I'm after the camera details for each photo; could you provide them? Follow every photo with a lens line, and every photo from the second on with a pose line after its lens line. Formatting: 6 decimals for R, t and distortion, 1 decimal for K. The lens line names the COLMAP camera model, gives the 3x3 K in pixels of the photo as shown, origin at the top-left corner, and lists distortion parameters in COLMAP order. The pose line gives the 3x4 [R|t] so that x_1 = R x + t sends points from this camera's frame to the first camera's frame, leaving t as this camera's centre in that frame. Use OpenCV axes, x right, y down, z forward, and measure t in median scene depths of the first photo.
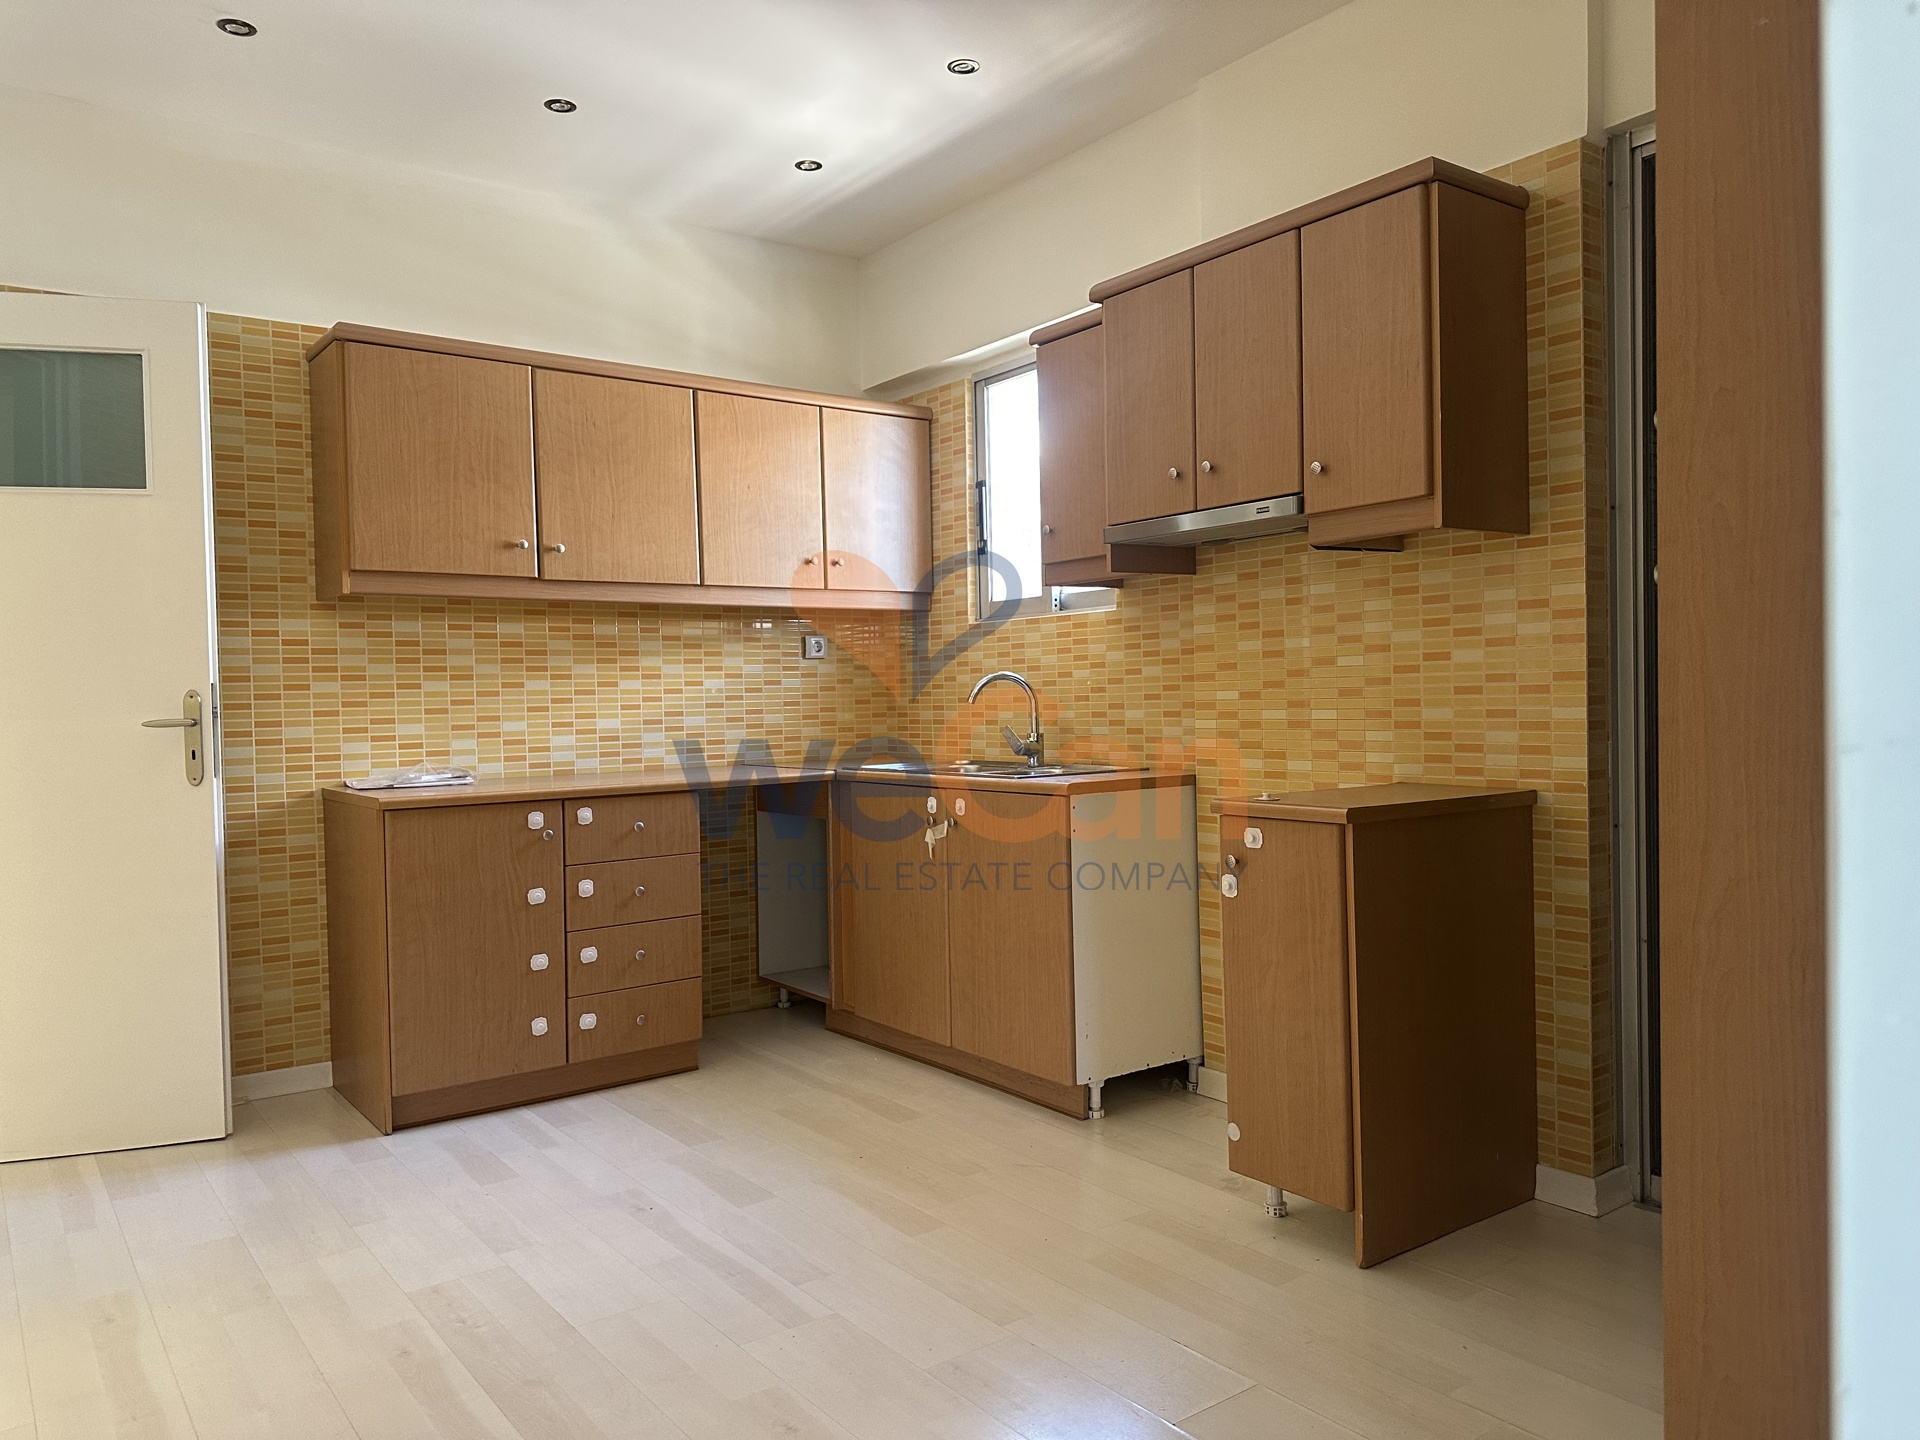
lens RADIAL K [[1370.2, 0, 939.4], [0, 1370.2, 723.4], [0, 0, 1]] dist [0.132167, -0.249546]
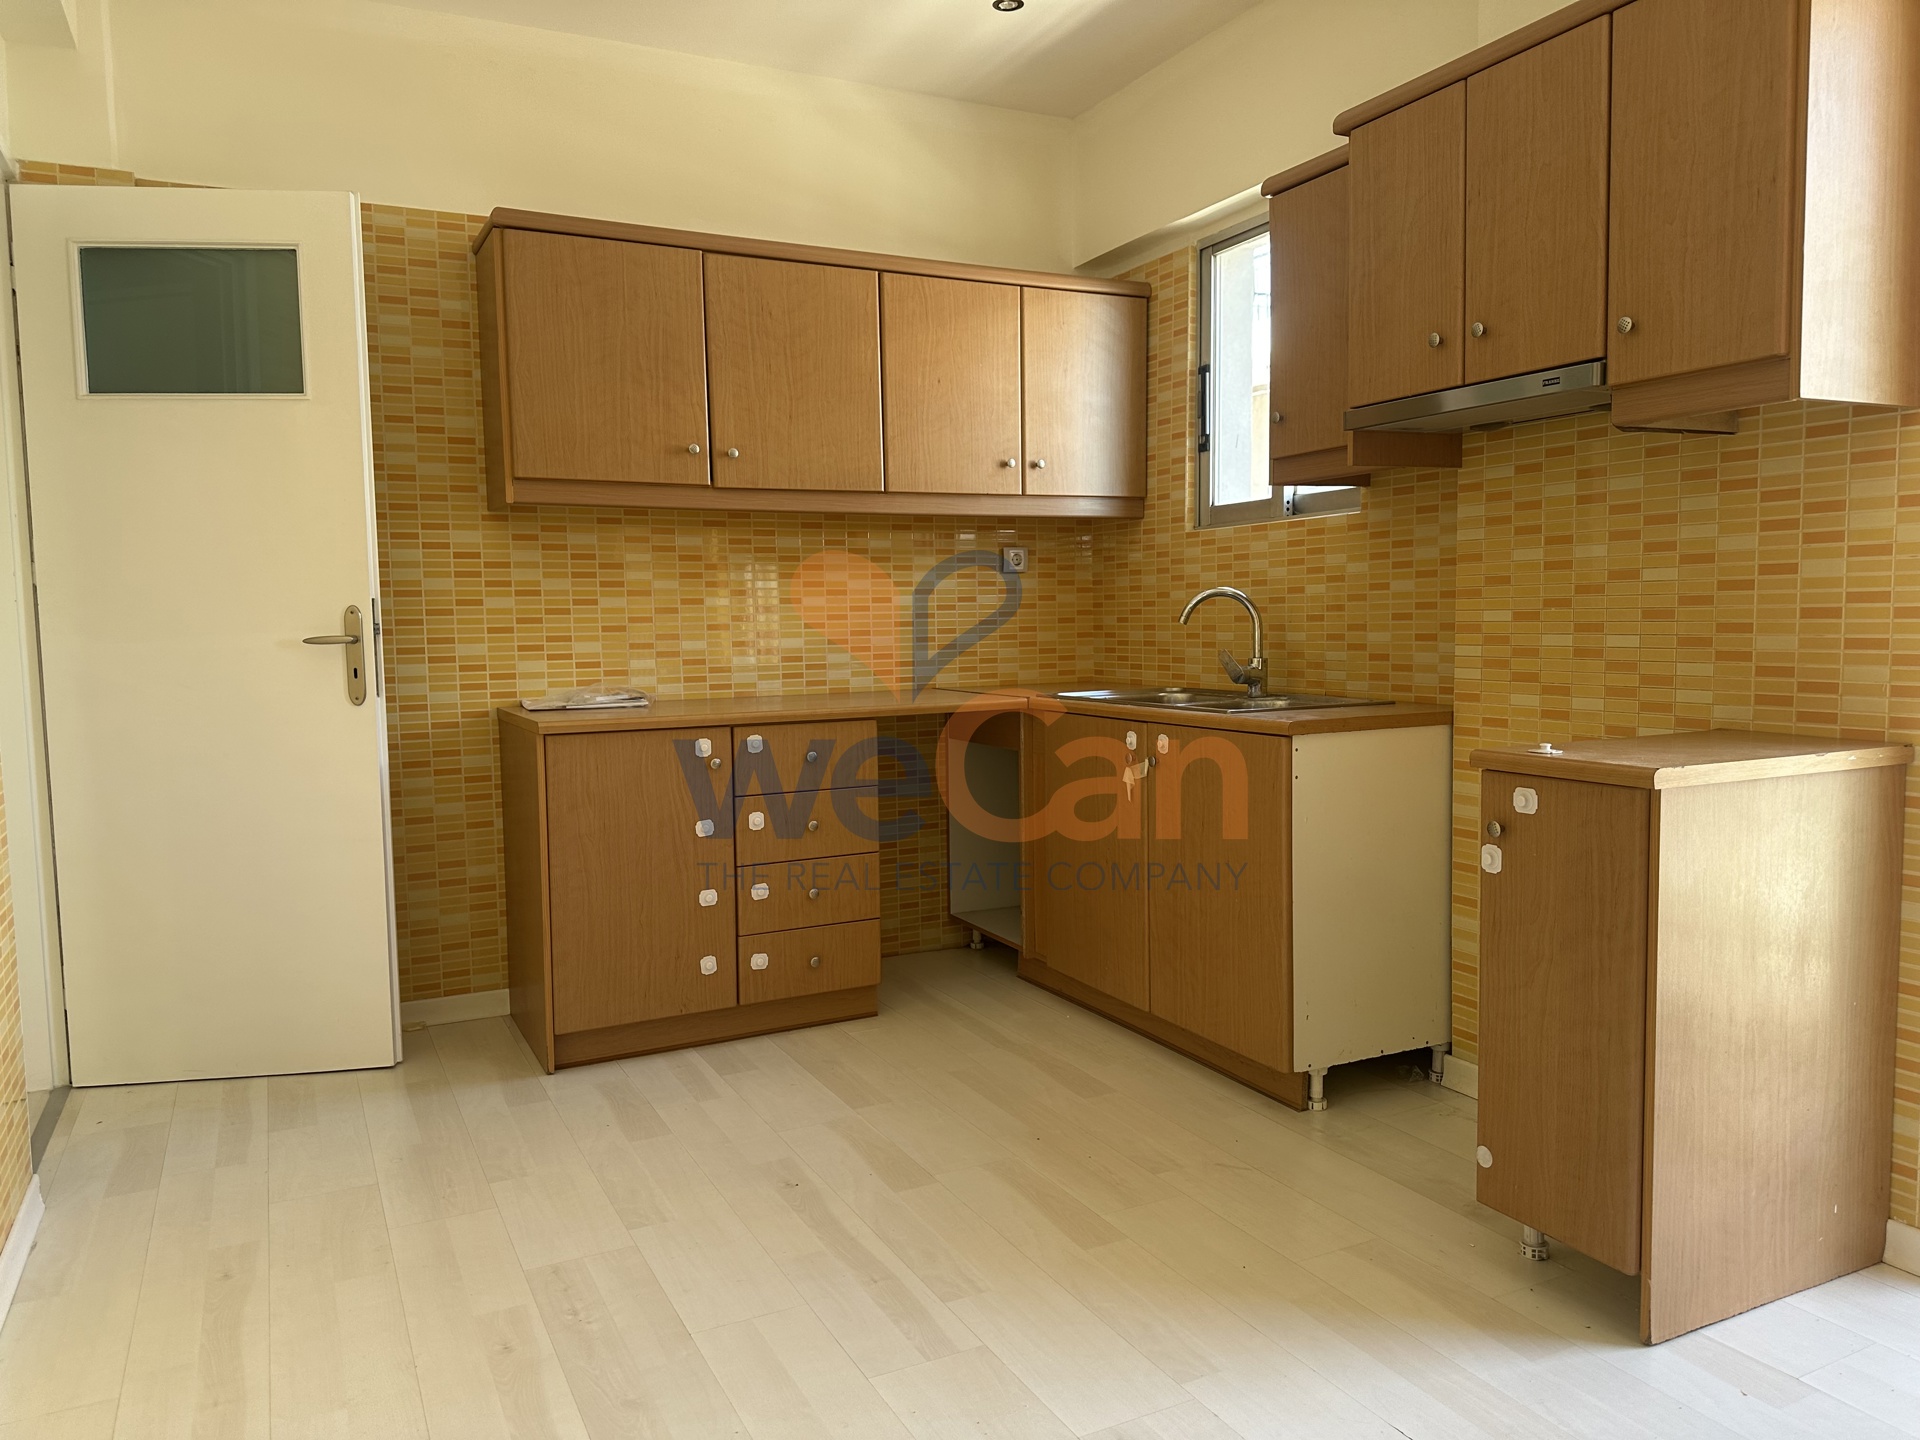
lens RADIAL K [[1370.2, 0, 939.4], [0, 1370.2, 723.4], [0, 0, 1]] dist [0.132167, -0.249546]
pose [[0.984768, 0.018265, -0.172909, 0.024079], [-0.007276, 0.997925, 0.063977, -0.006308], [0.173719, -0.061744, 0.982858, 0.111338]]
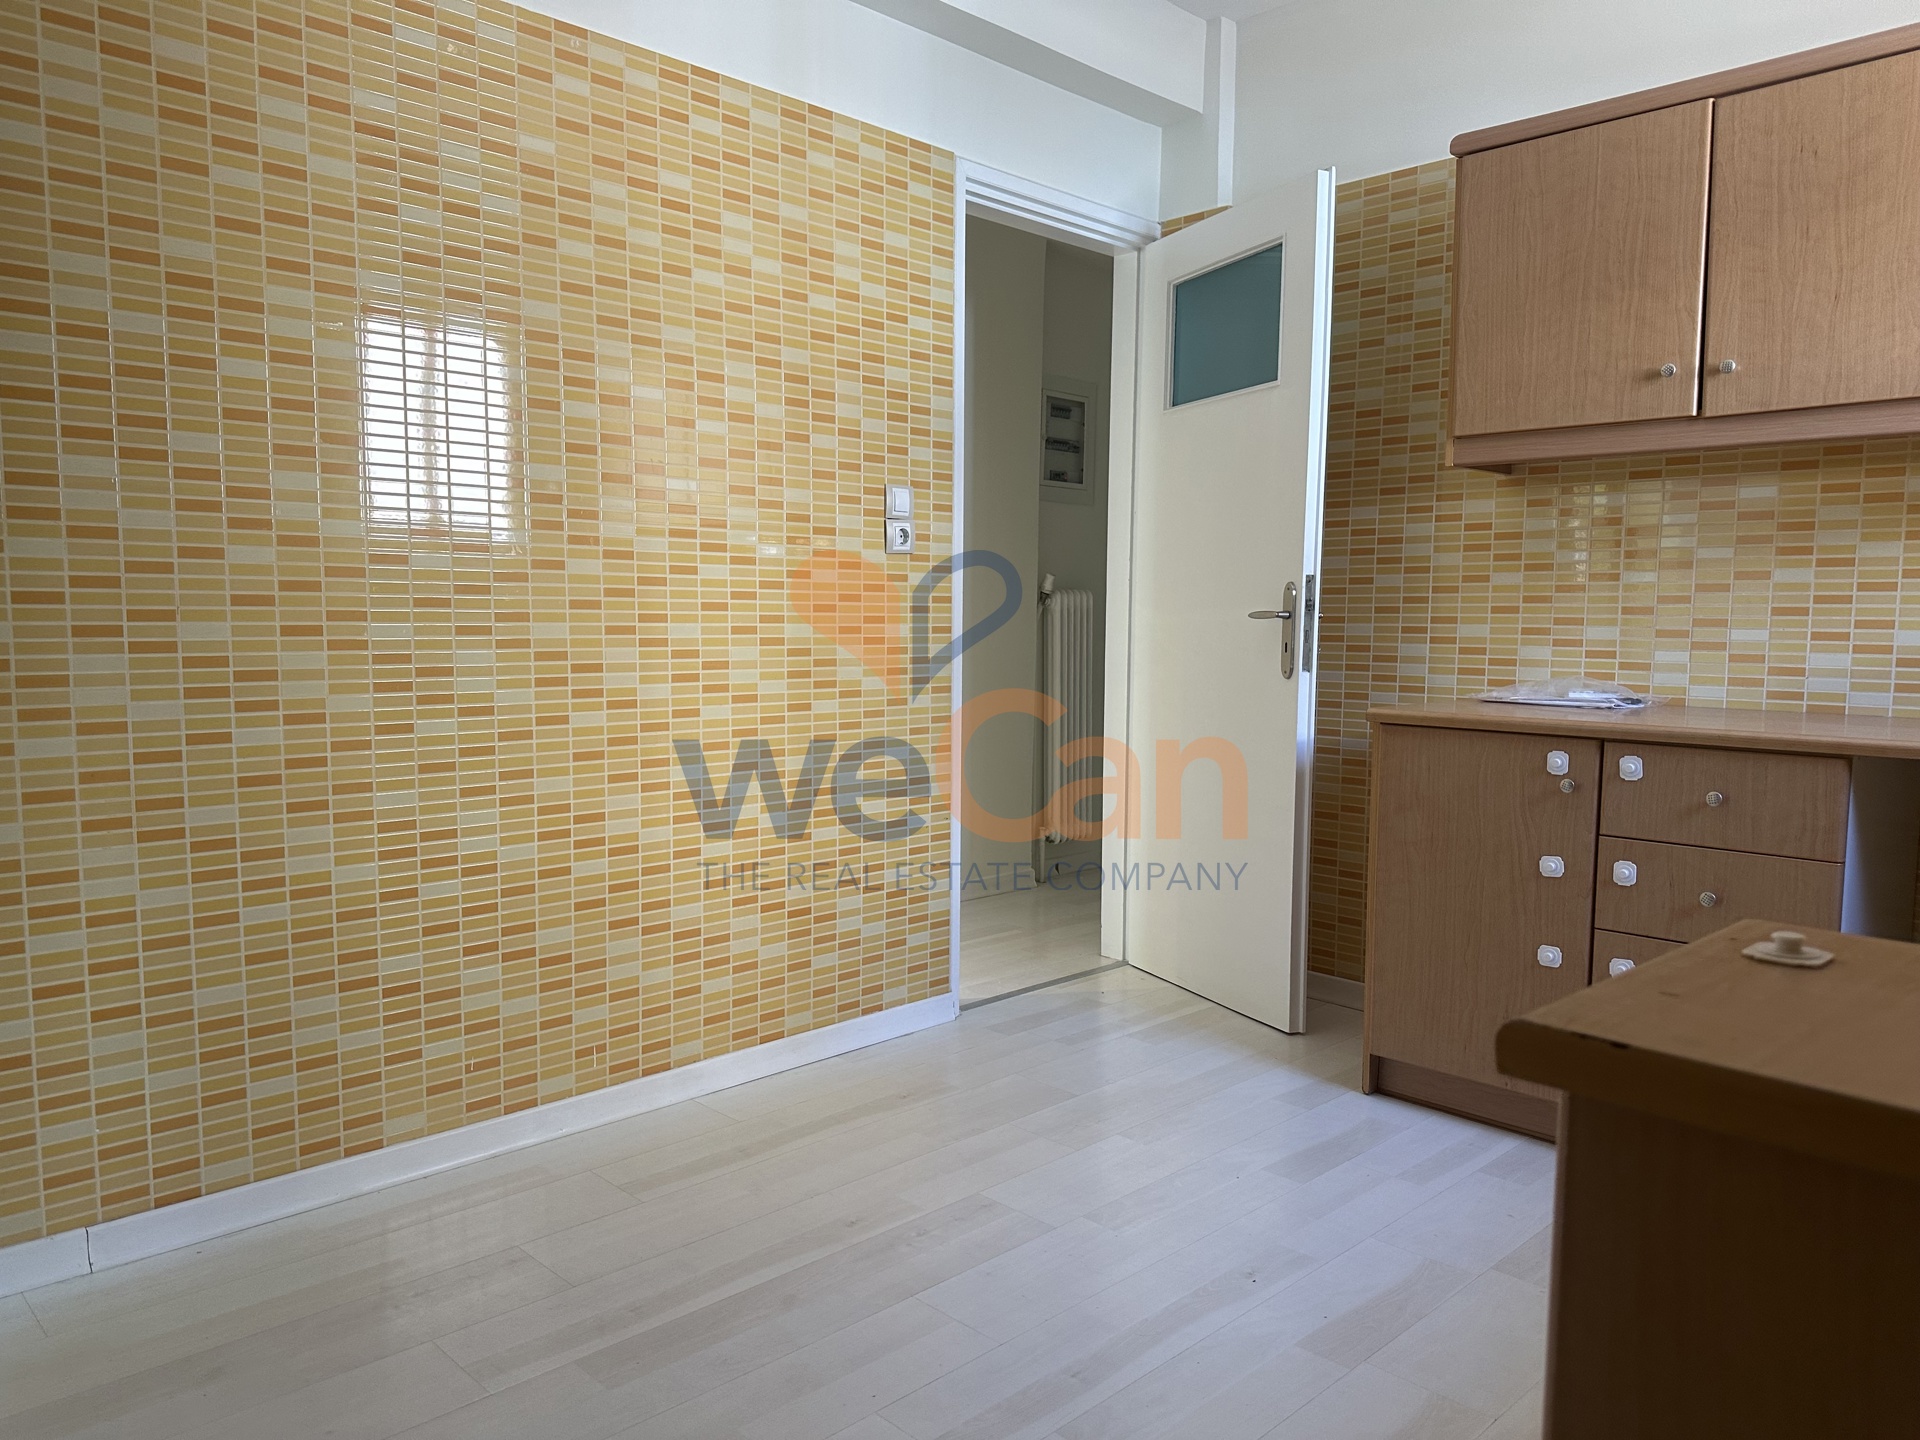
lens RADIAL K [[1378.9, 0, 960.1], [0, 1378.9, 729.2], [0, 0, 1]] dist [0.113509, -0.161896]
pose [[0.118633, 0.107177, -0.987137, 0.373359], [-0.028795, 0.994111, 0.104474, -0.014345], [0.992521, 0.016031, 0.121020, 0.573320]]
